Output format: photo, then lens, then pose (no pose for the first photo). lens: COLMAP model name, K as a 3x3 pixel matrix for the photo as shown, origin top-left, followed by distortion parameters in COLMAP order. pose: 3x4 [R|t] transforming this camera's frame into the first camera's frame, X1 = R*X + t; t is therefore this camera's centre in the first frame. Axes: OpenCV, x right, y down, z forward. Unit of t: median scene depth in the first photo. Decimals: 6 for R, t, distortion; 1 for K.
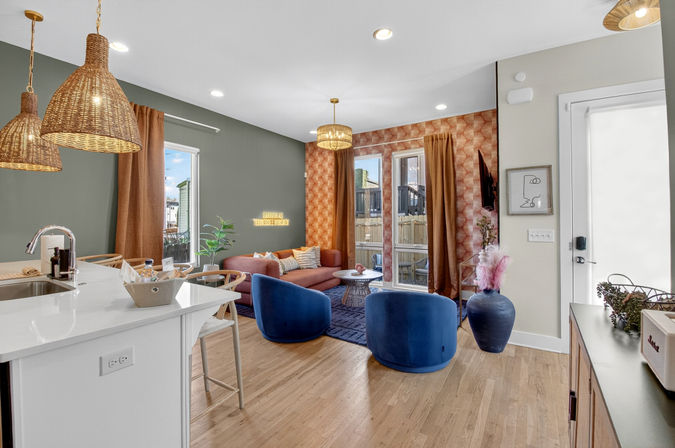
lens RADIAL K [[303.0, 0, 337.5], [0, 303.0, 224.0], [0, 0, 1]] dist [0.000033, -0.000027]
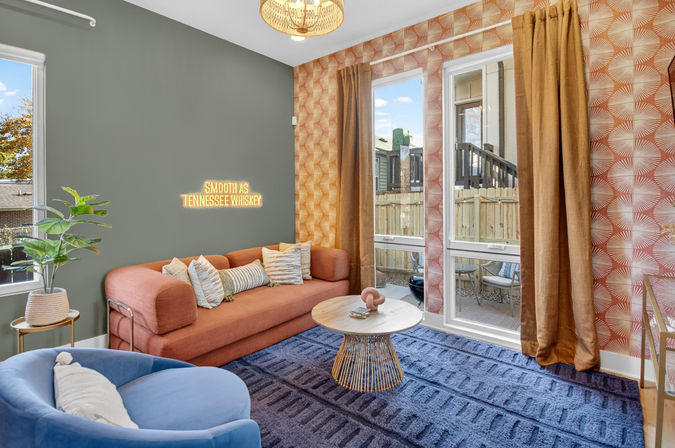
lens RADIAL K [[338.0, 0, 339.9], [0, 338.0, 205.8], [0, 0, 1]] dist [-0.000675, -0.000309]
pose [[0.992708, -0.001508, -0.120534, 0.072693], [0.002922, 0.999929, 0.011557, -0.002075], [0.120508, -0.011825, 0.992642, 0.393838]]
